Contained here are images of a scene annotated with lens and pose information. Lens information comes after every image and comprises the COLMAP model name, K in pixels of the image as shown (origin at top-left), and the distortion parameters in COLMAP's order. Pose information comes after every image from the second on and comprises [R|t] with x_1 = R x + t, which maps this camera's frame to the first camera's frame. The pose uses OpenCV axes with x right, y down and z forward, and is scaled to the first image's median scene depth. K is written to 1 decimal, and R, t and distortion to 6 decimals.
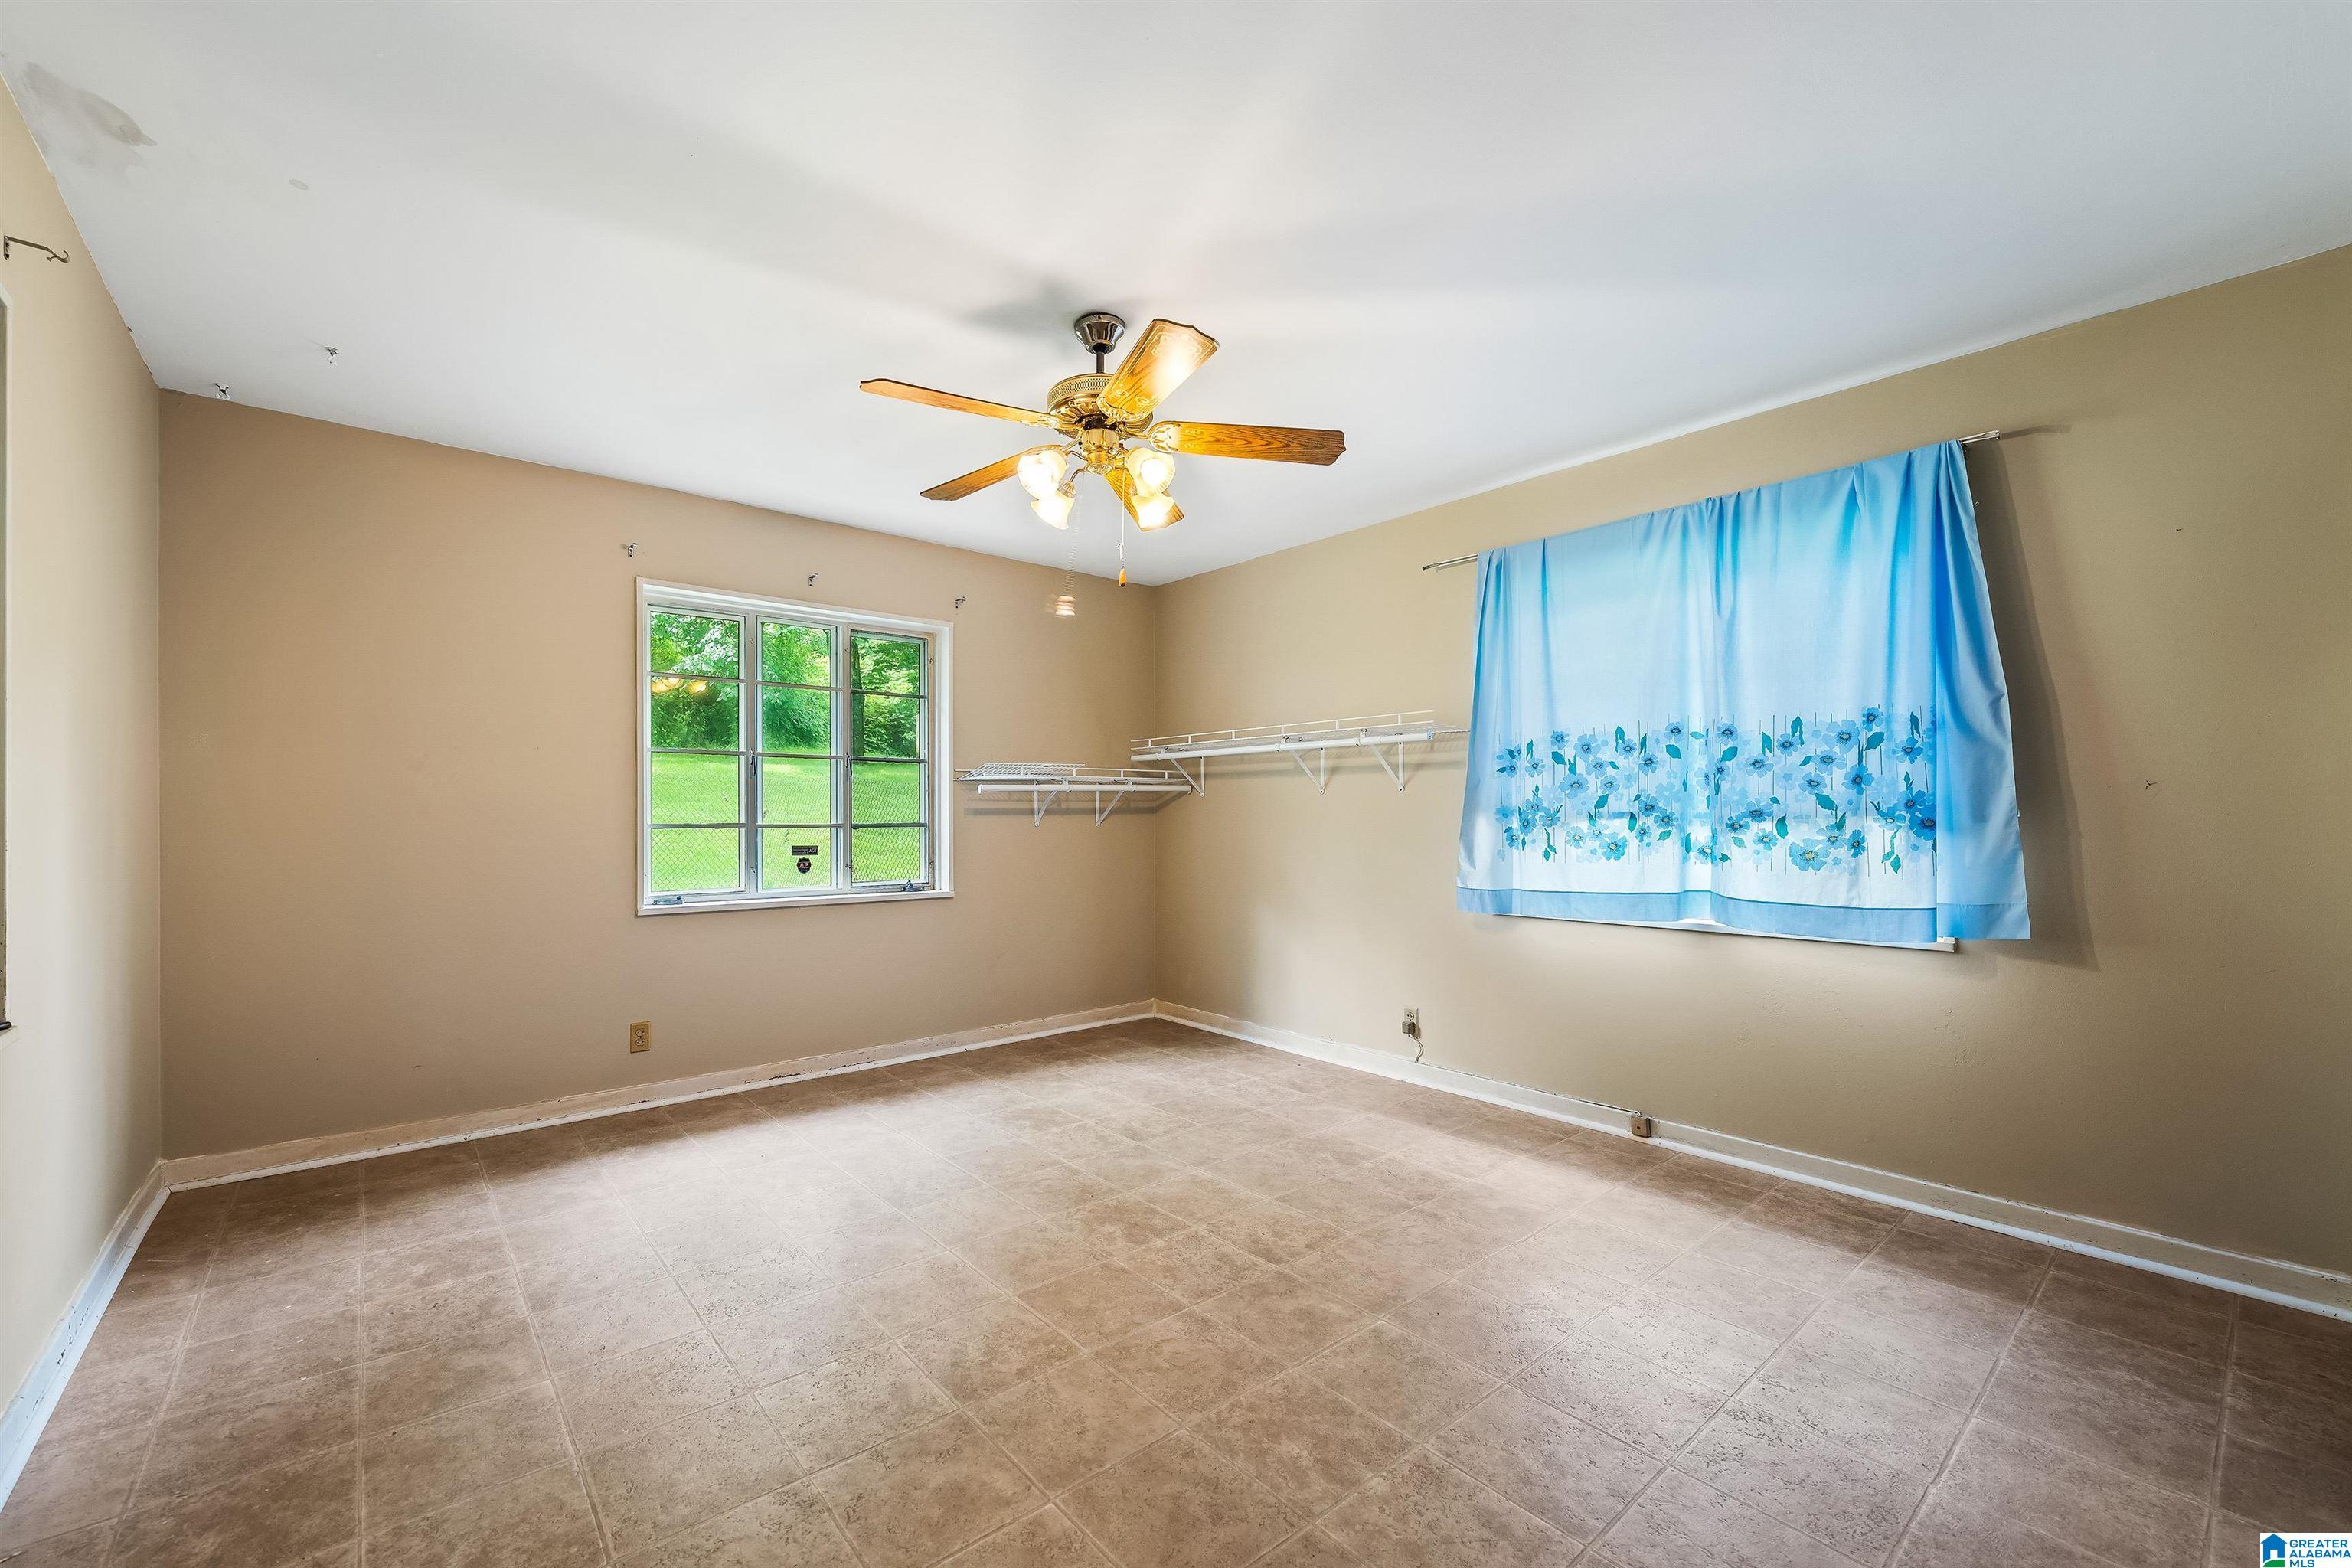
lens RADIAL K [[930.0, 0, 1107.9], [0, 930.0, 822.1], [0, 0, 1]] dist [0.002614, -0.000175]
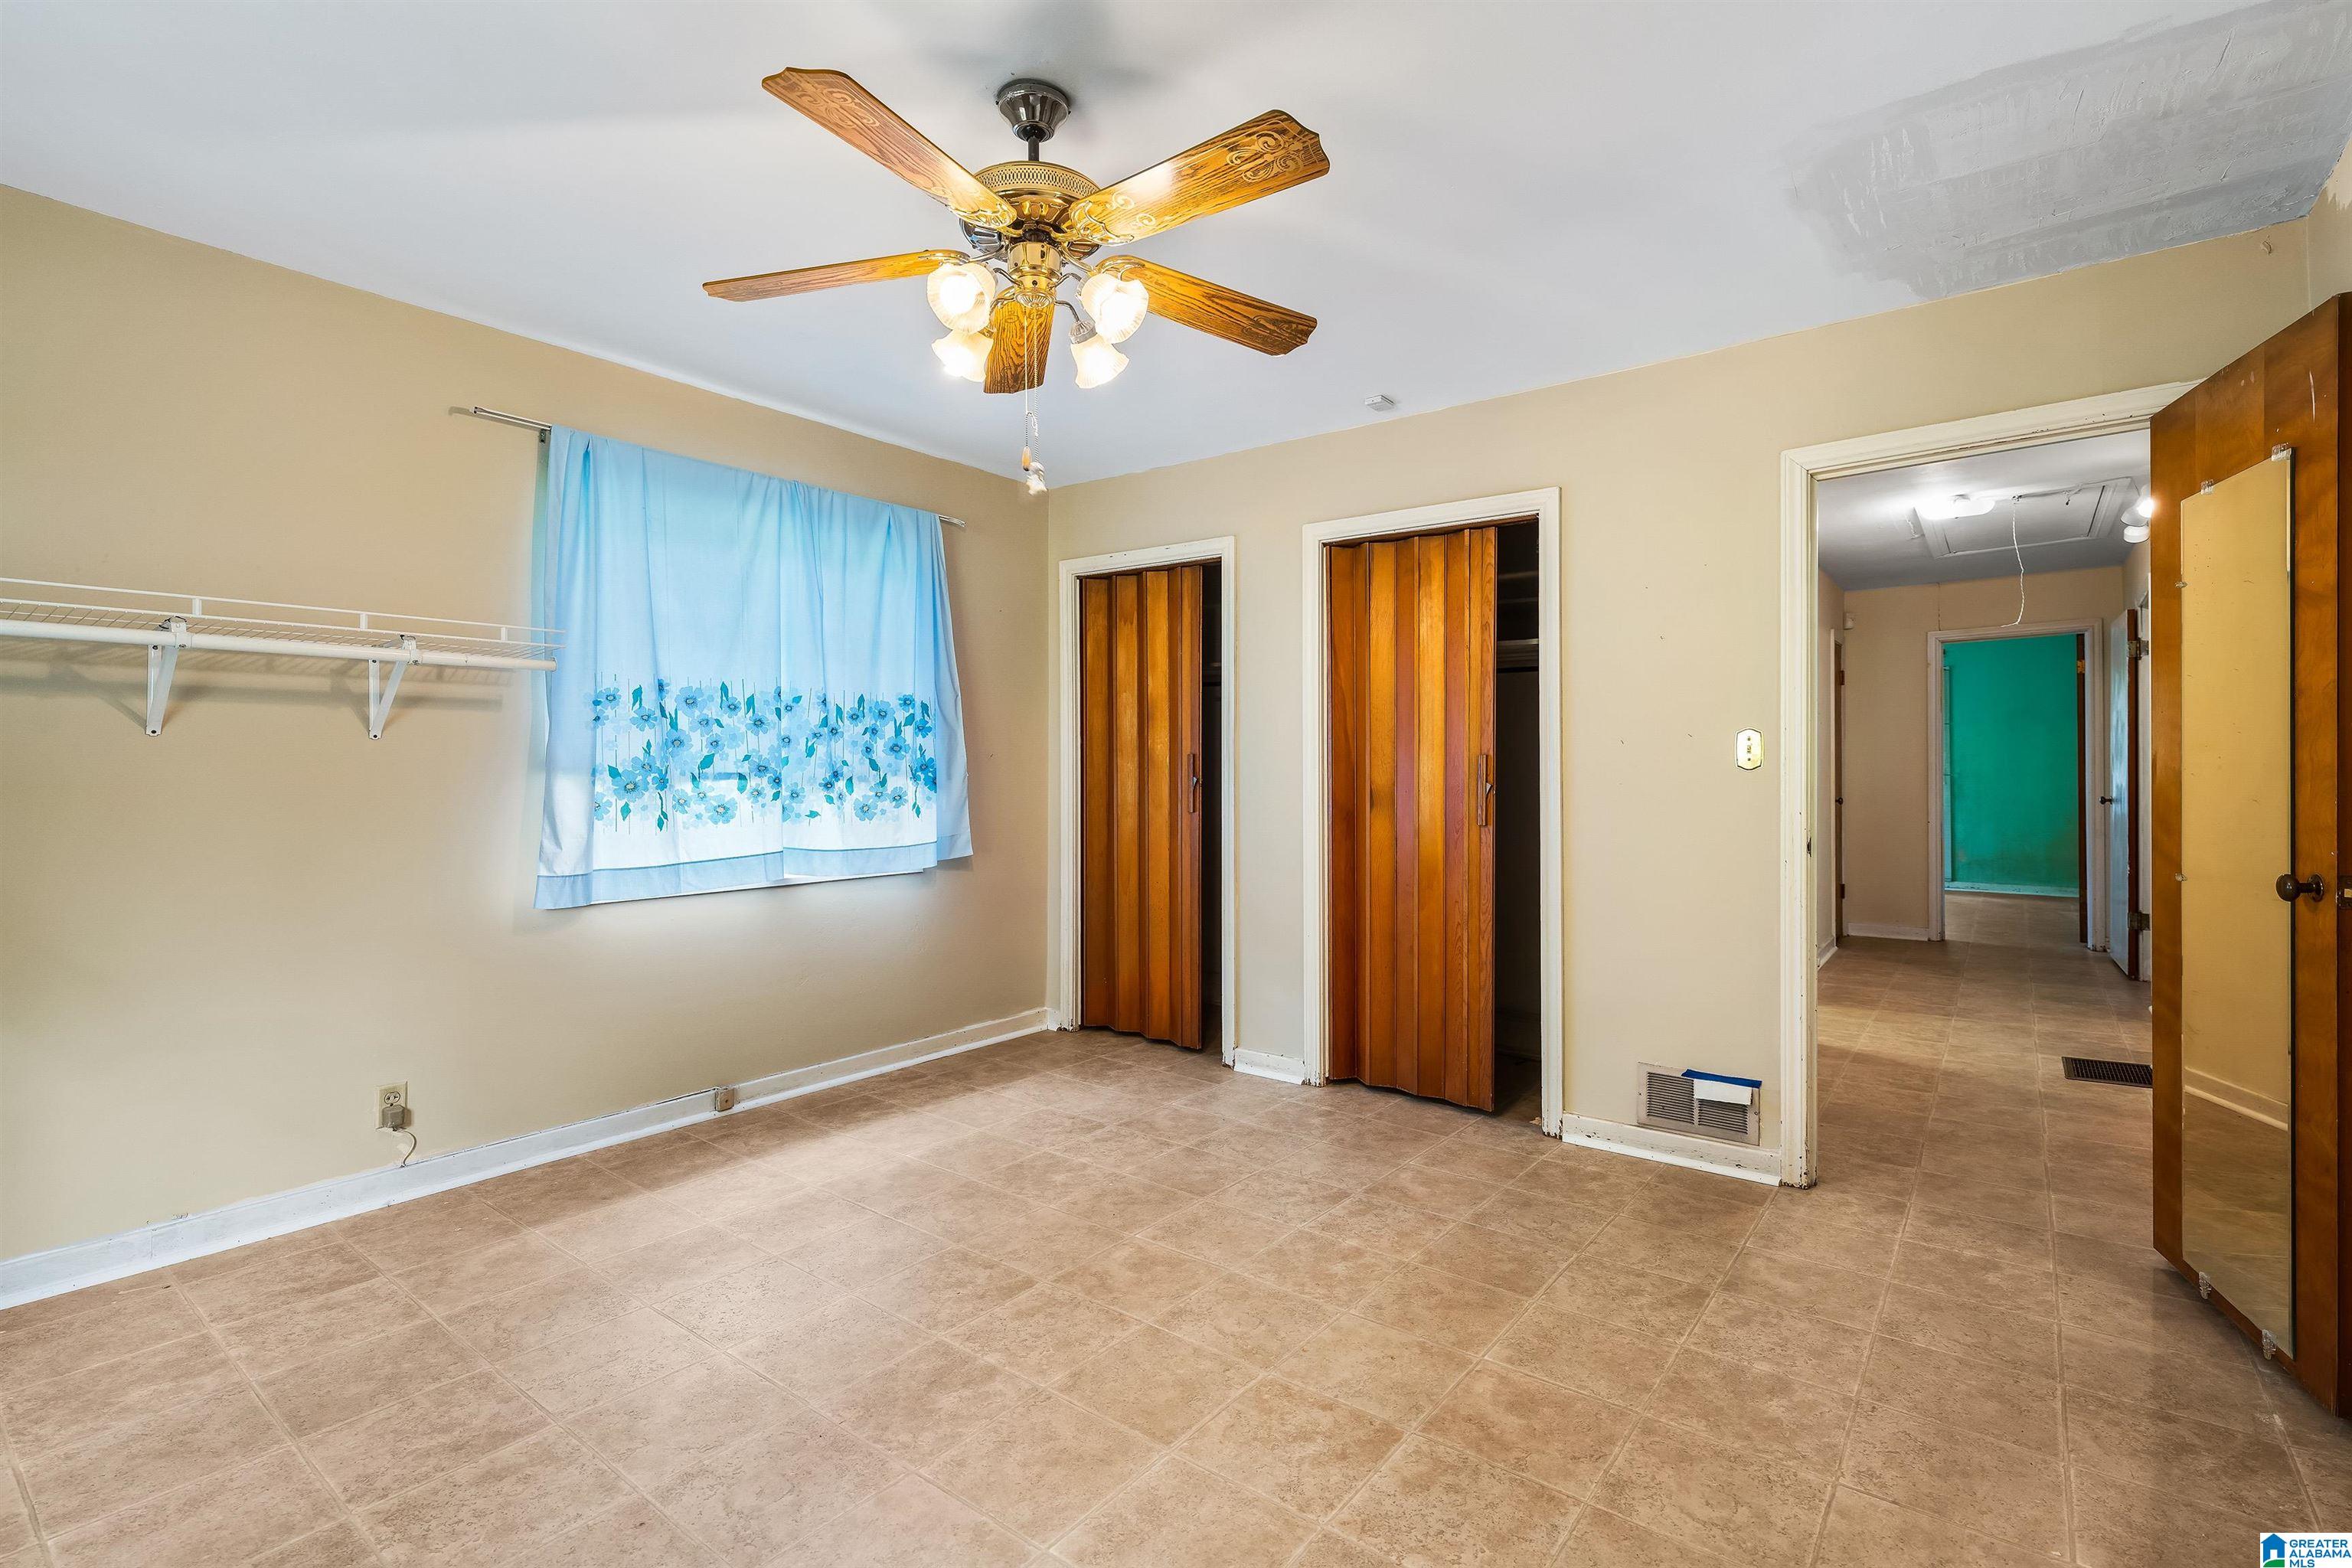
lens RADIAL K [[1090.1, 0, 1166.8], [0, 1090.1, 766.3], [0, 0, 1]] dist [-0.000120, 0.001122]
pose [[-0.228790, 0.003692, 0.973469, -0.664679], [0.008047, 0.999966, -0.001902, -0.012366], [-0.973442, 0.007399, -0.228812, 0.856092]]
